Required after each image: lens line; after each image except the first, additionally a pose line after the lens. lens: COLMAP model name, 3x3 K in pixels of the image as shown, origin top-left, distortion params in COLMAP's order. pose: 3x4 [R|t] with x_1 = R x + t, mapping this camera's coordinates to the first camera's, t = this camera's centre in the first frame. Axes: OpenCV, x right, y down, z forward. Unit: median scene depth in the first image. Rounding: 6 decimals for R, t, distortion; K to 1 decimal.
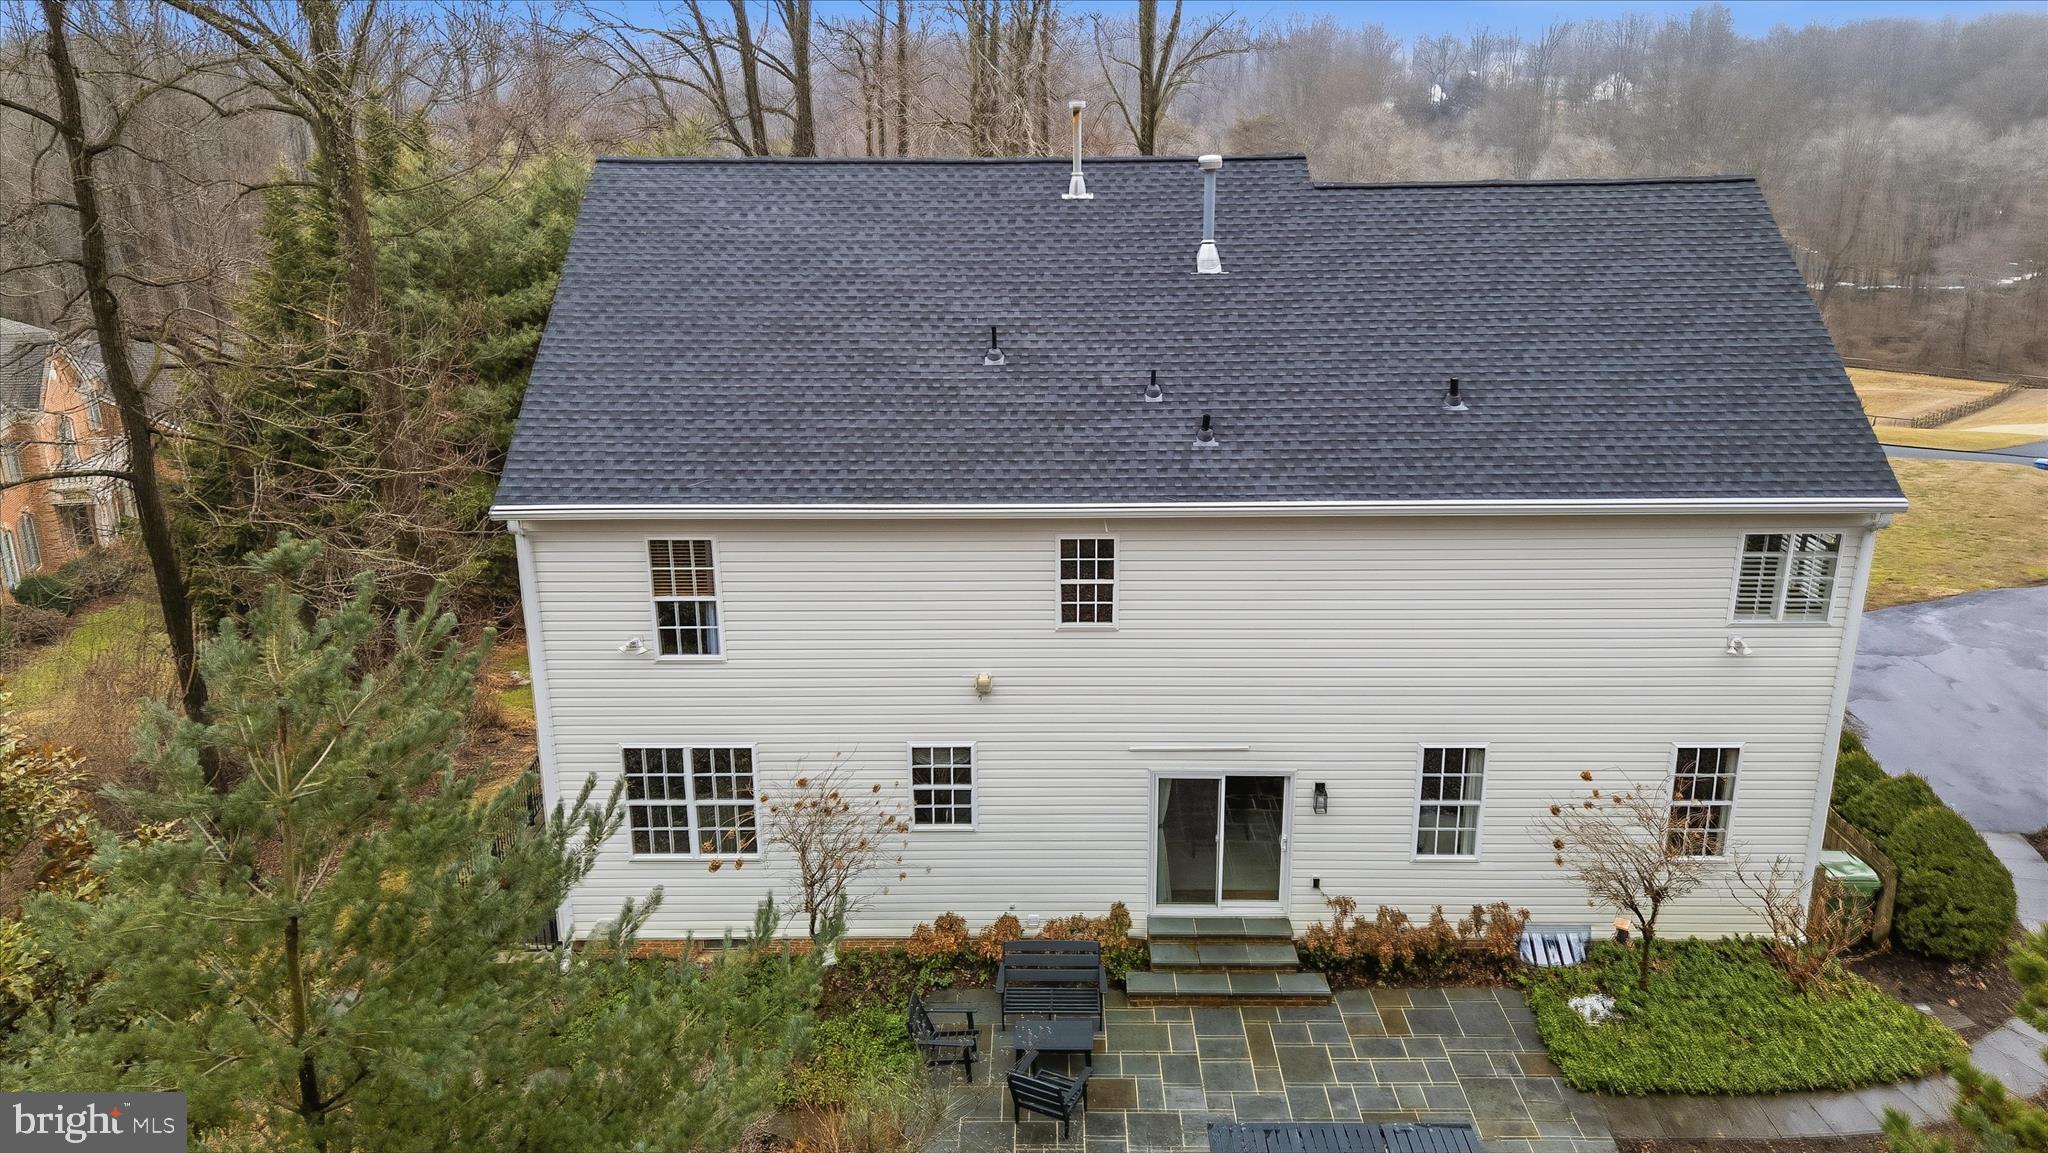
lens RADIAL K [[1475.9, 0, 1024.0], [0, 1475.9, 576.5], [0, 0, 1]] dist [0.102629, -0.104860]
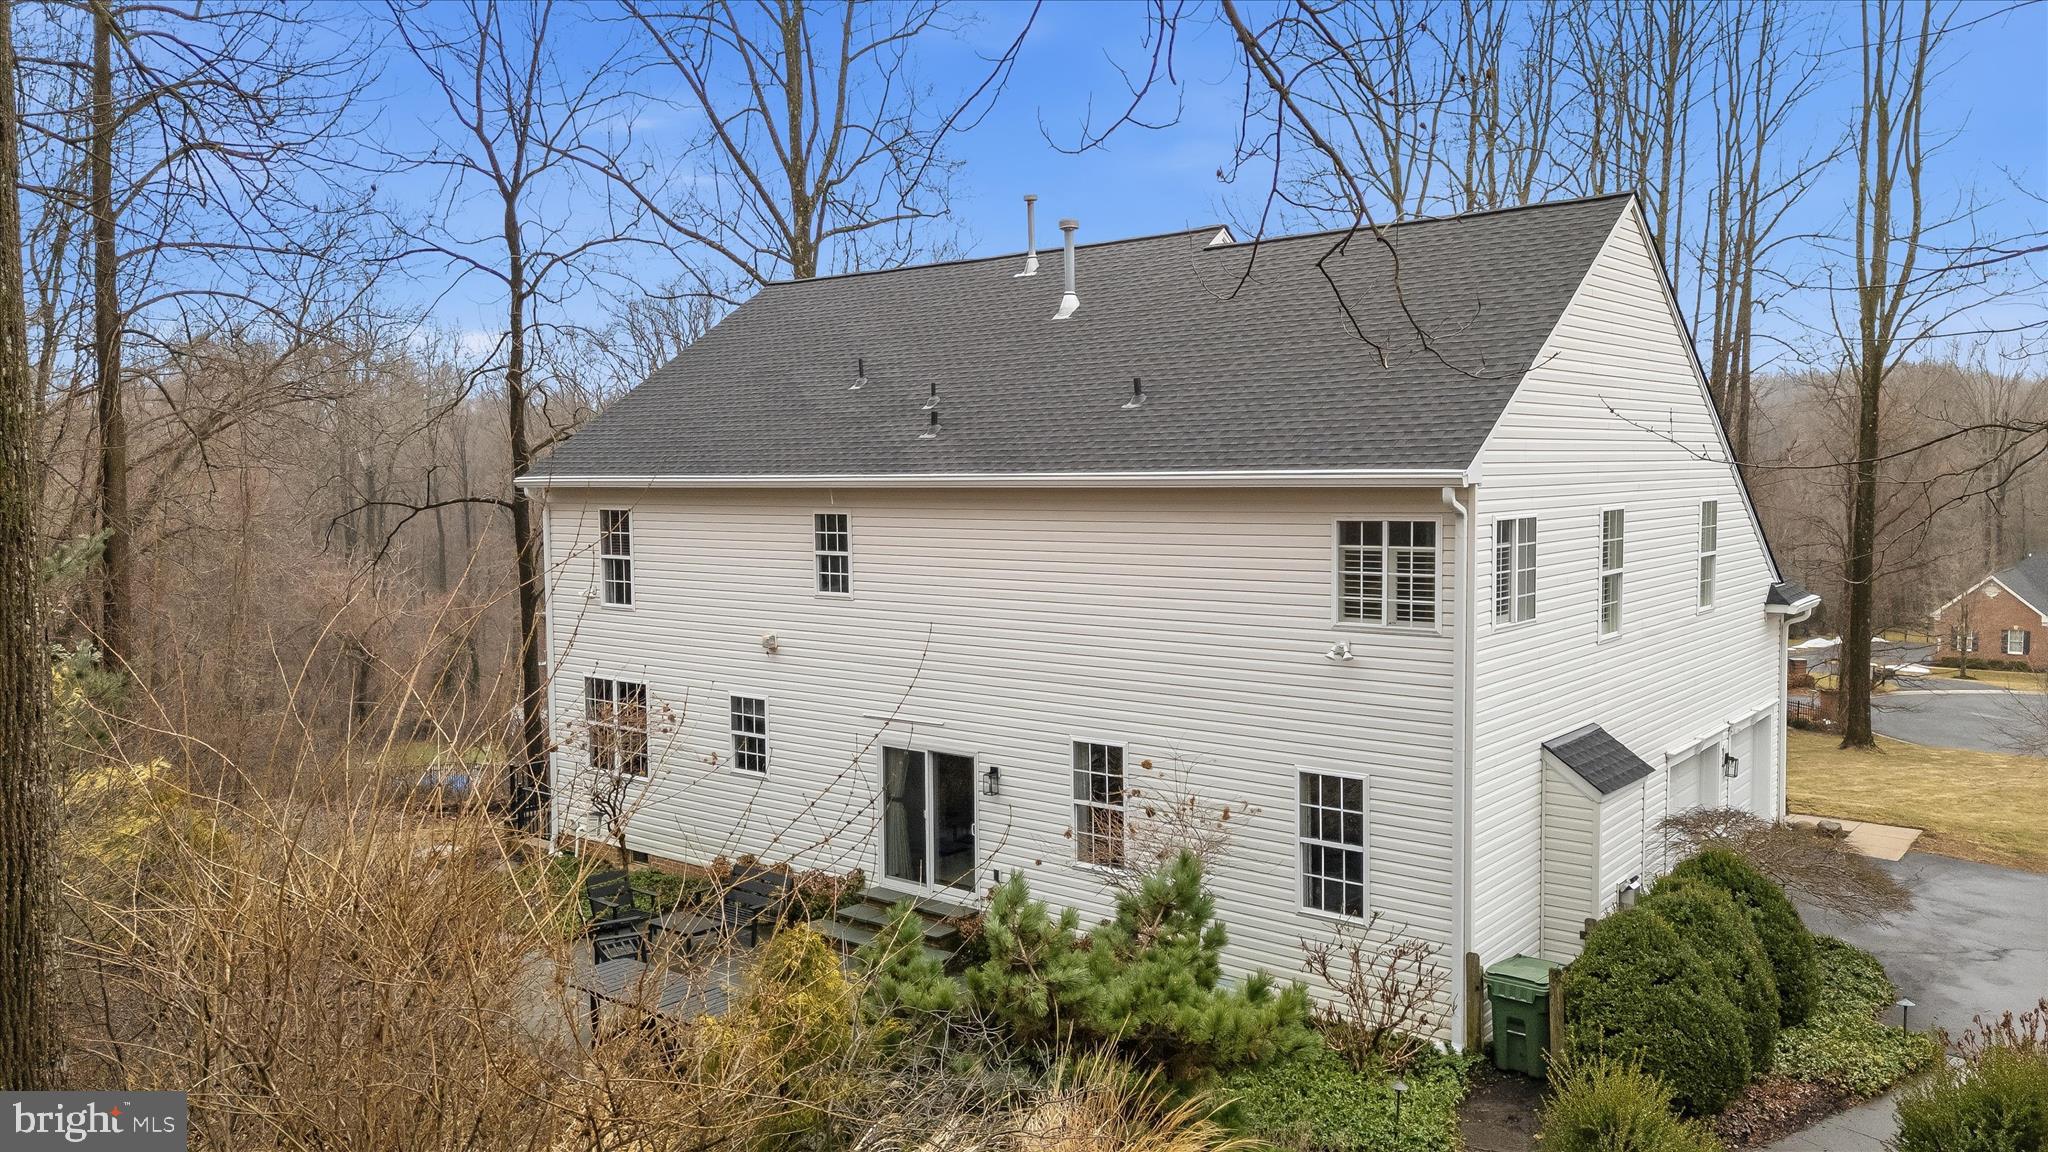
lens RADIAL K [[1475.9, 0, 1024.0], [0, 1475.9, 576.0], [0, 0, 1]] dist [0.102629, -0.104860]
pose [[0.793252, 0.047380, -0.607047, 0.821254], [-0.185196, 0.968509, -0.166410, 0.176246], [0.580046, 0.244428, 0.777047, 0.190987]]
